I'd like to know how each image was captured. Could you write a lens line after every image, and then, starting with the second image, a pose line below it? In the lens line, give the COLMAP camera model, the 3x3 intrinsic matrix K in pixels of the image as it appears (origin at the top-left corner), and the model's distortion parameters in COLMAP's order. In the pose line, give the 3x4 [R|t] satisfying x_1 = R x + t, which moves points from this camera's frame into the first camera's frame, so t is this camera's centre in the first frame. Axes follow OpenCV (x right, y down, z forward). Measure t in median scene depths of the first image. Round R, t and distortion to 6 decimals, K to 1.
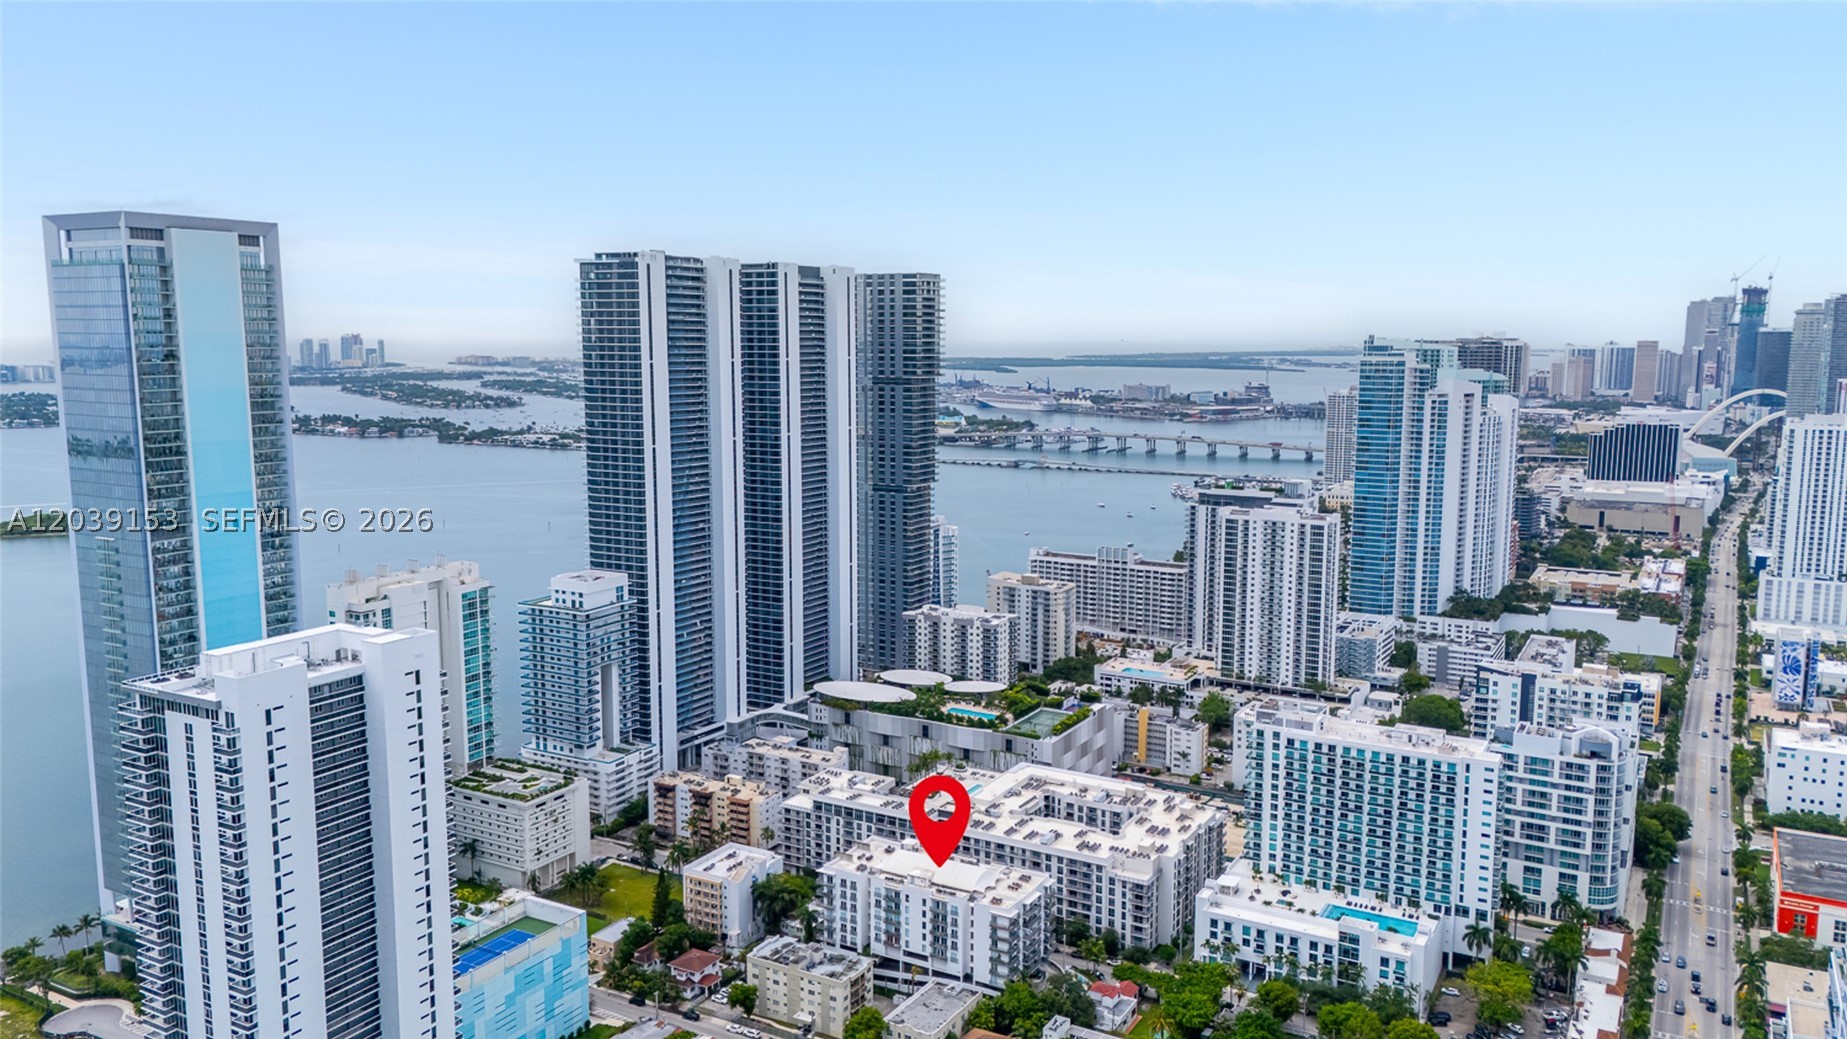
lens RADIAL K [[1361.3, 0, 930.6], [0, 1361.3, 517.5], [0, 0, 1]] dist [0.095949, -0.101040]
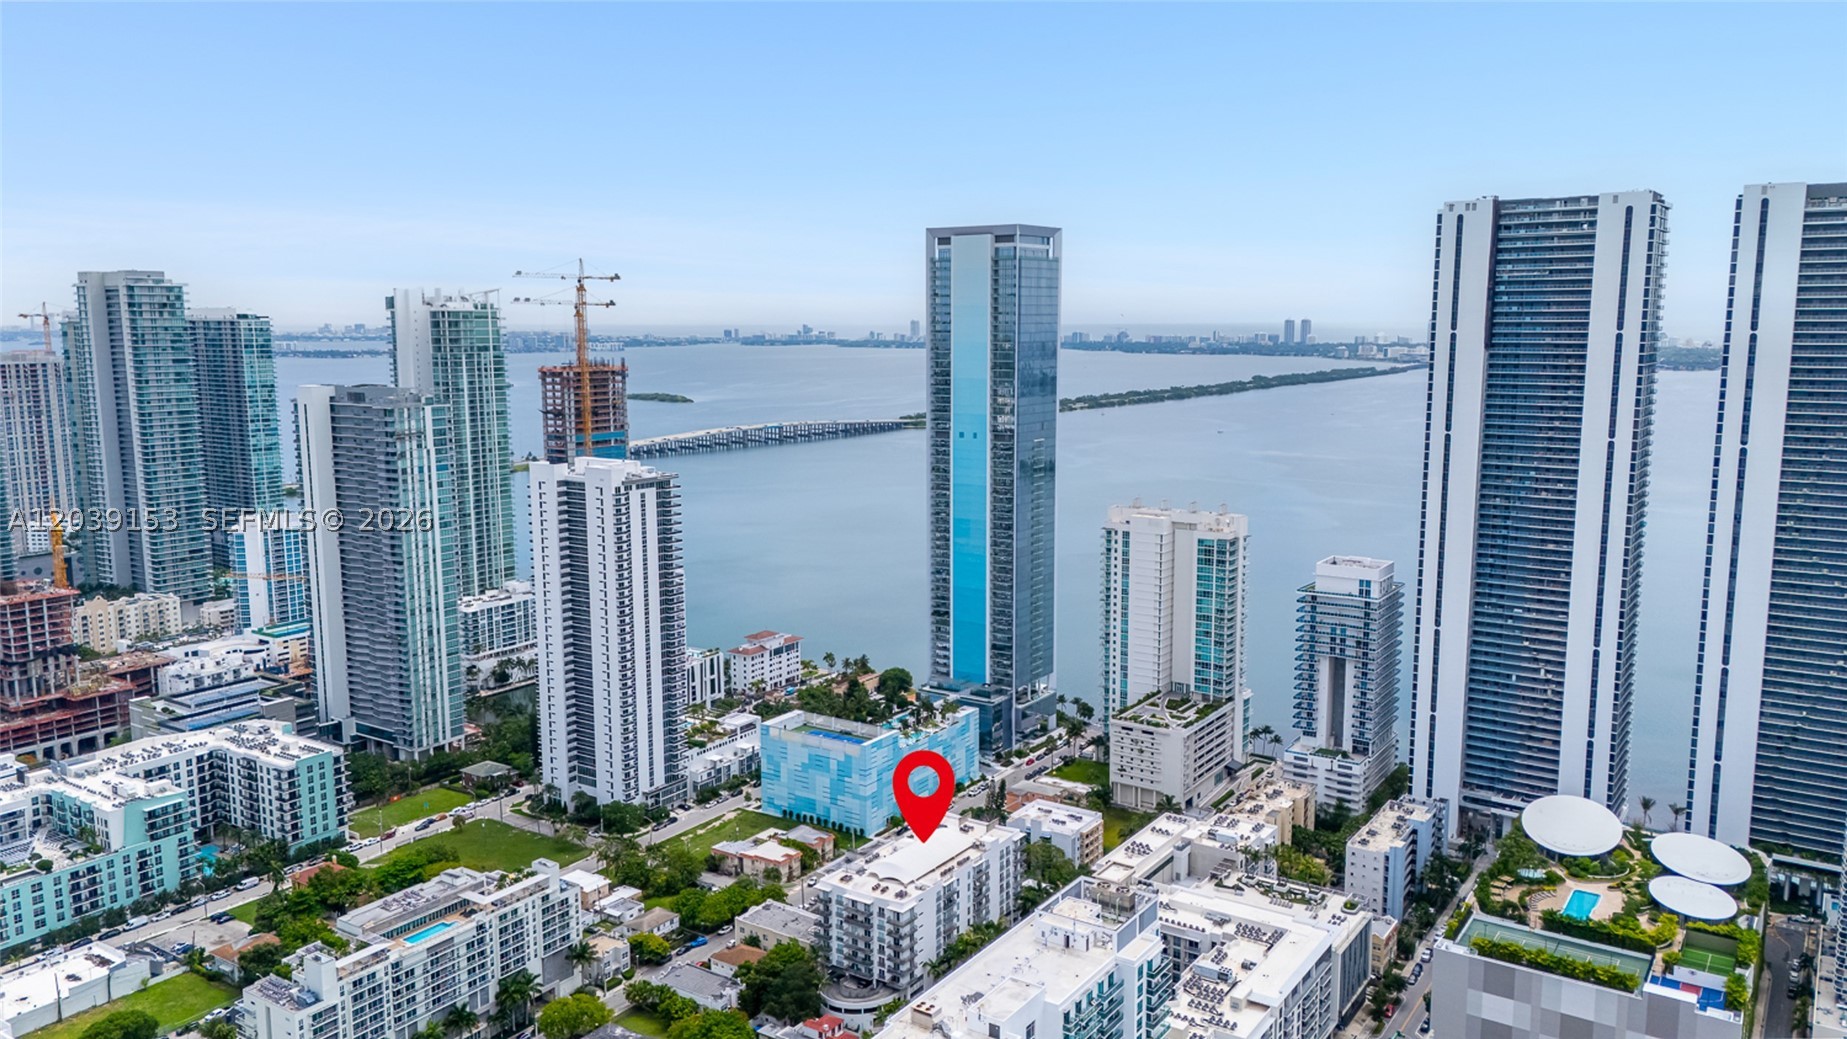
lens RADIAL K [[1361.3, 0, 930.6], [0, 1361.3, 517.5], [0, 0, 1]] dist [0.095949, -0.101040]
pose [[-0.071733, 0.144699, -0.986872, 0.792244], [-0.133133, 0.979179, 0.153248, -0.105745], [0.988499, 0.142378, -0.050975, 0.878486]]
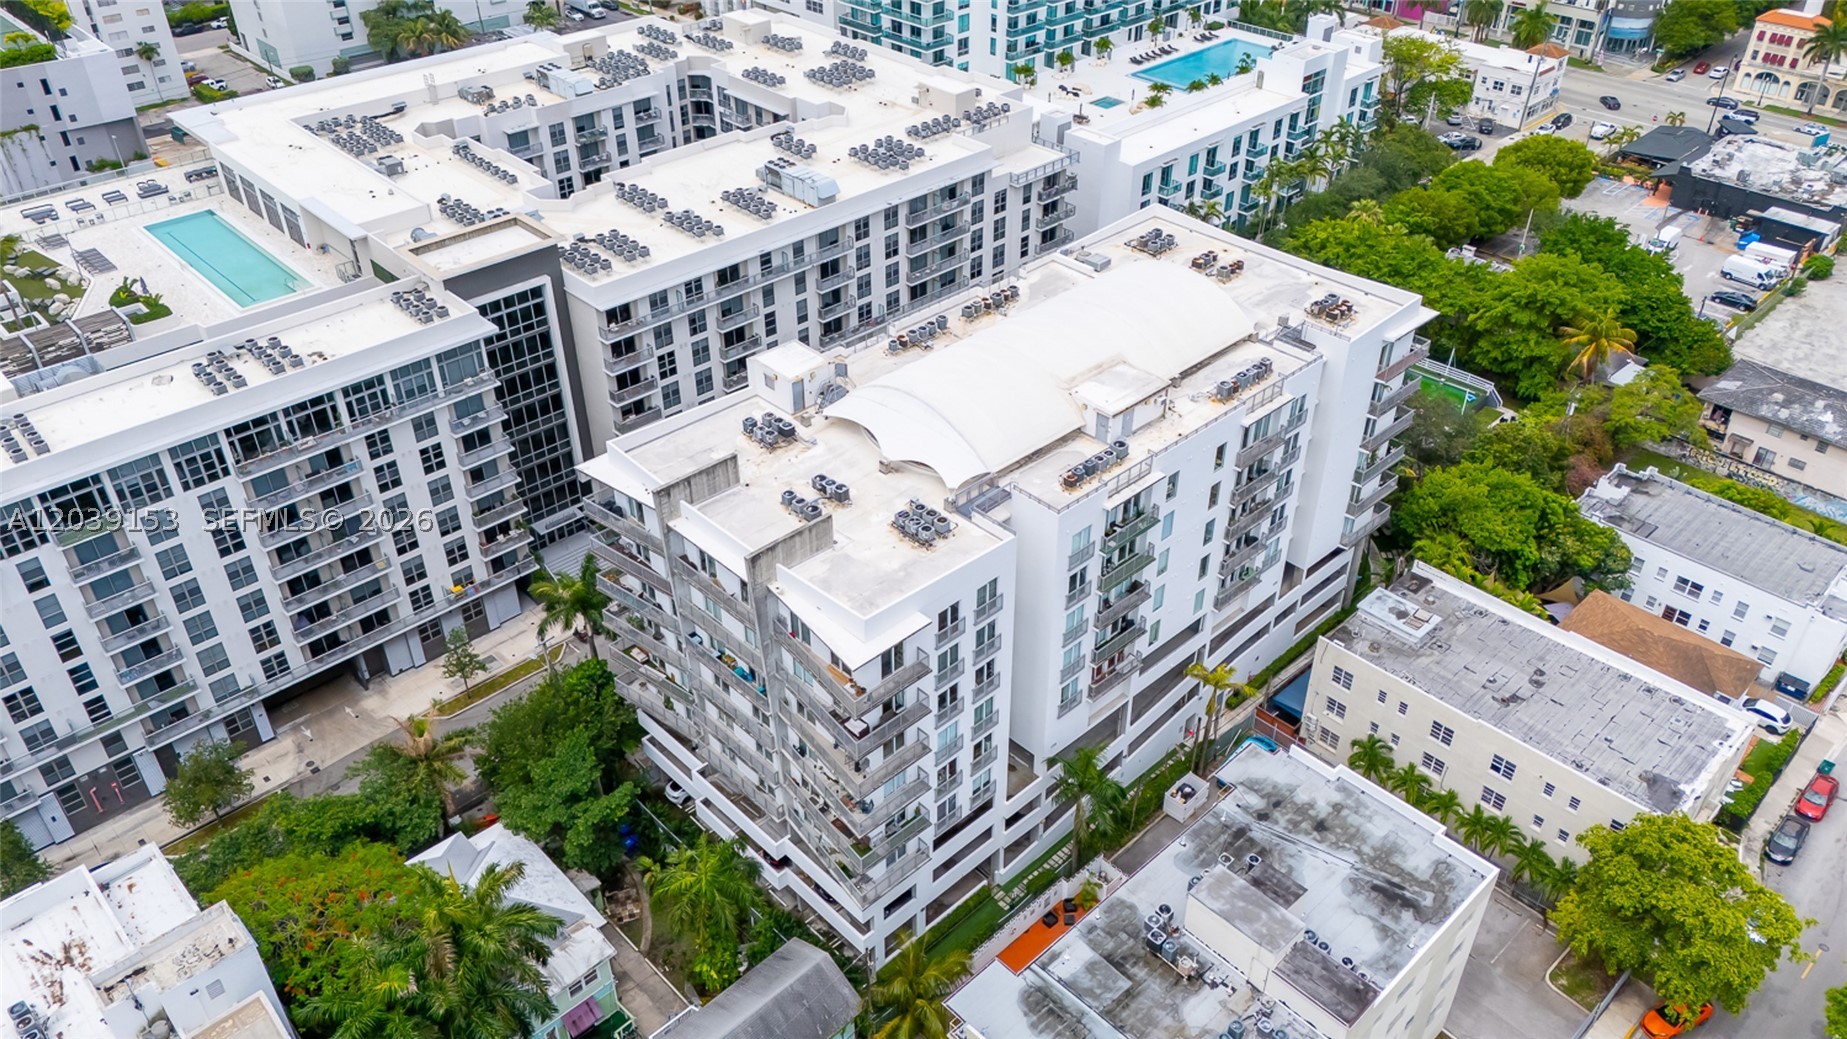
lens RADIAL K [[1361.3, 0, 930.6], [0, 1361.3, 517.5], [0, 0, 1]] dist [0.095949, -0.101040]
pose [[0.293159, -0.557178, 0.776923, -0.188487], [0.134317, 0.828570, 0.543535, 0.118882], [-0.946582, -0.054988, 0.317742, 0.807246]]
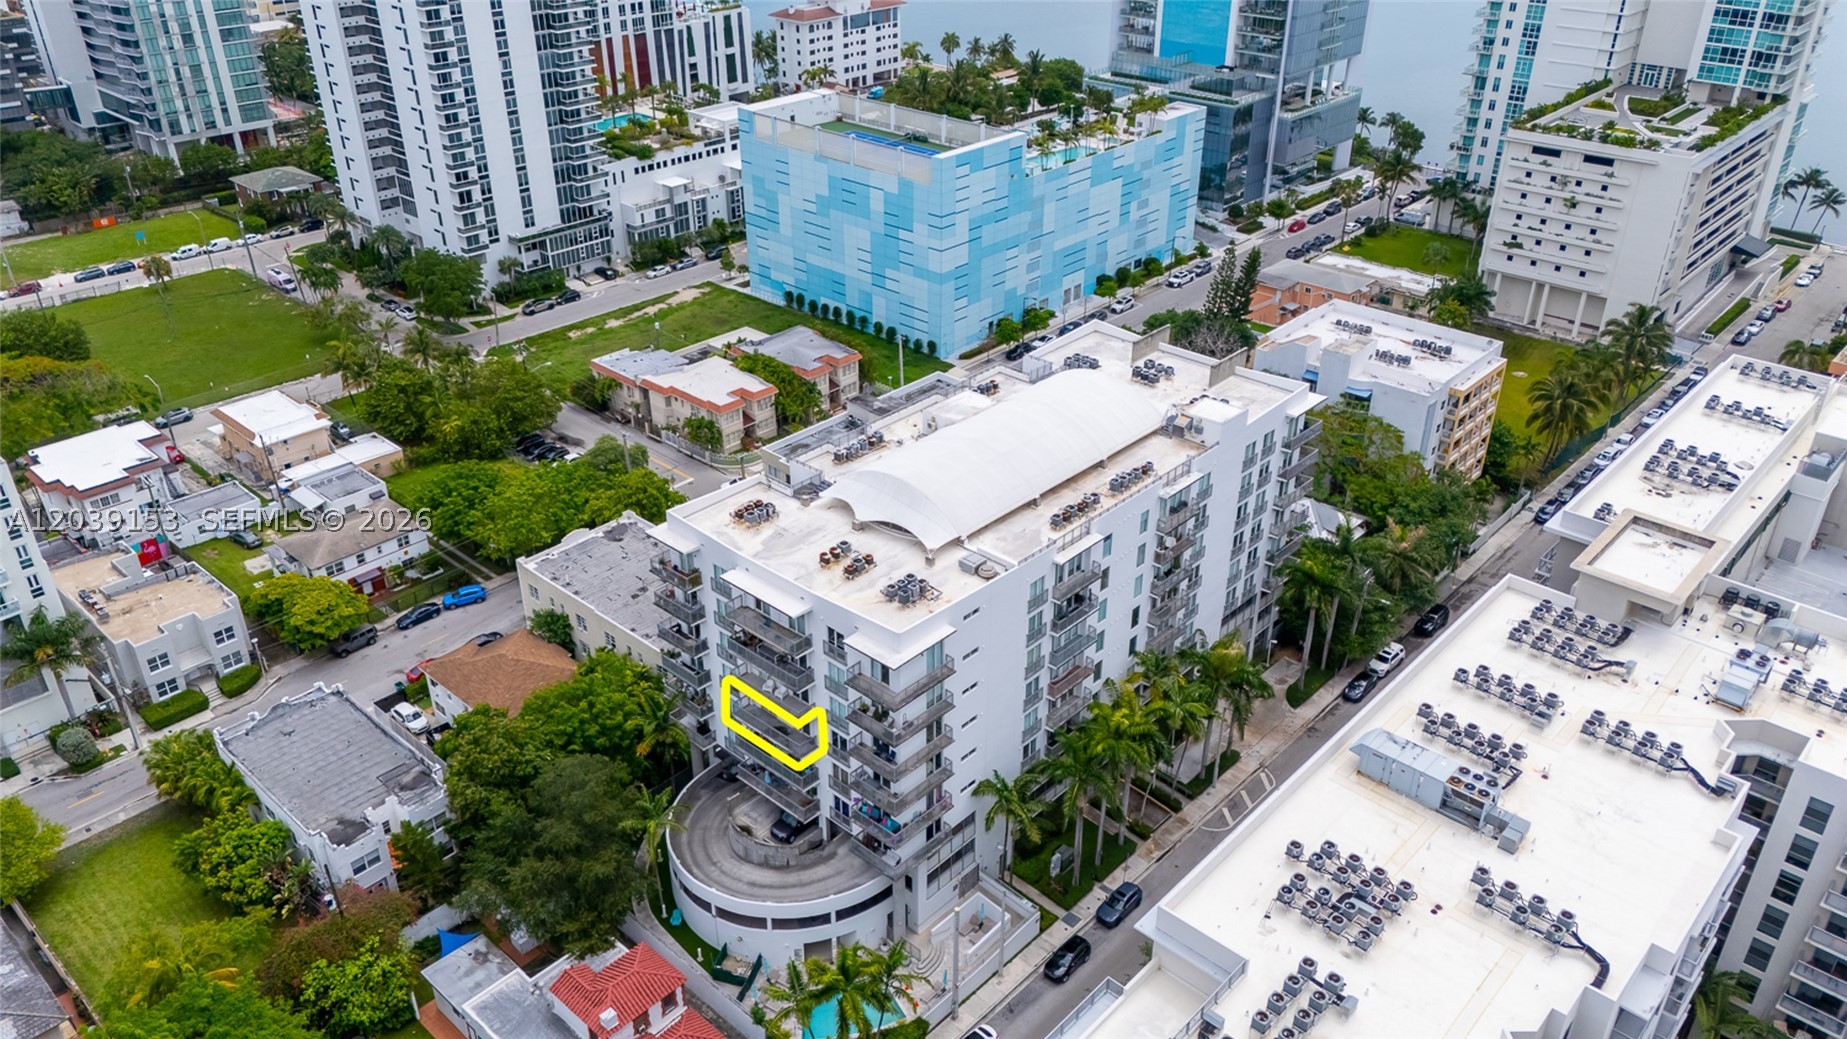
lens RADIAL K [[1361.3, 0, 930.6], [0, 1361.3, 517.5], [0, 0, 1]] dist [0.095949, -0.101040]
pose [[-0.223433, 0.480679, -0.847954, 0.247906], [-0.133748, 0.846598, 0.515153, 0.094383], [0.965500, 0.228514, -0.124868, 0.882614]]
